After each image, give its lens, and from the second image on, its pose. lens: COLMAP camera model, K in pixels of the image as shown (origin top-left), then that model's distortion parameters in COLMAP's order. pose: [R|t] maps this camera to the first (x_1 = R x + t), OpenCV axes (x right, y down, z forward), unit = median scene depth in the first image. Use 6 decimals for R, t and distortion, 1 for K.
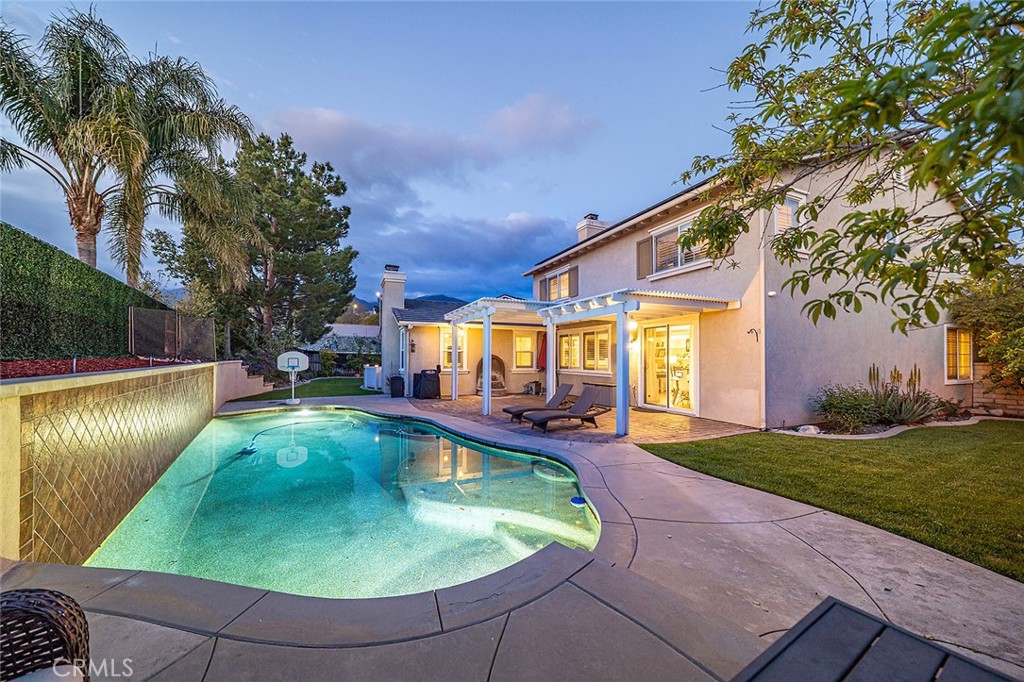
lens RADIAL K [[355.7, 0, 500.2], [0, 355.7, 355.9], [0, 0, 1]] dist [-0.002162, -0.000163]
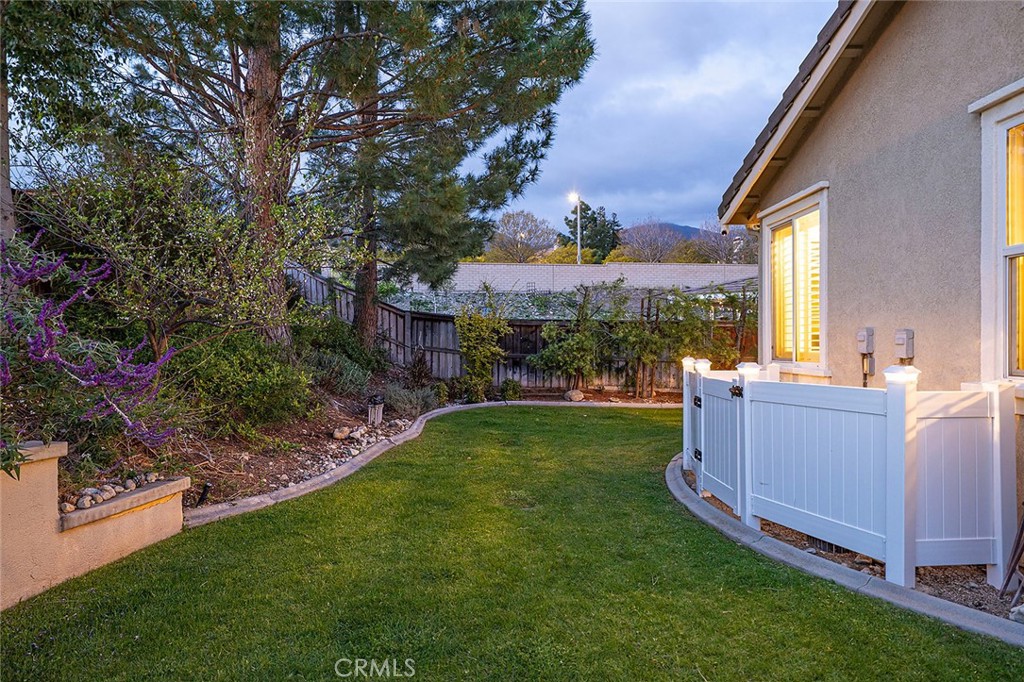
lens RADIAL K [[682.0, 0, 512.0], [0, 682.0, 340.6], [0, 0, 1]] dist [0.000892, 0.000202]
pose [[0.926702, 0.002110, -0.375791, -0.651504], [-0.003060, 0.999993, -0.001932, 0.030036], [0.375784, 0.002940, 0.926703, 1.268505]]
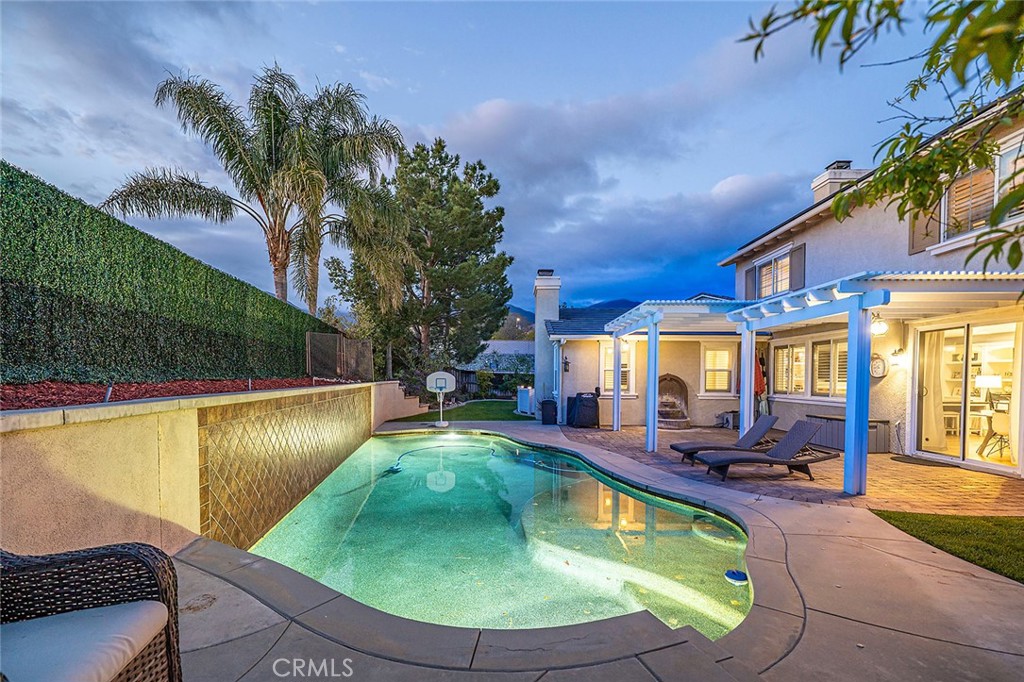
lens RADIAL K [[435.9, 0, 512.8], [0, 435.9, 393.3], [0, 0, 1]] dist [0.001916, -0.001323]
pose [[0.918409, 0.014436, -0.395370, 0.067650], [0.001158, 0.999232, 0.039174, 0.000086], [0.395631, -0.036435, 0.917686, 0.001933]]
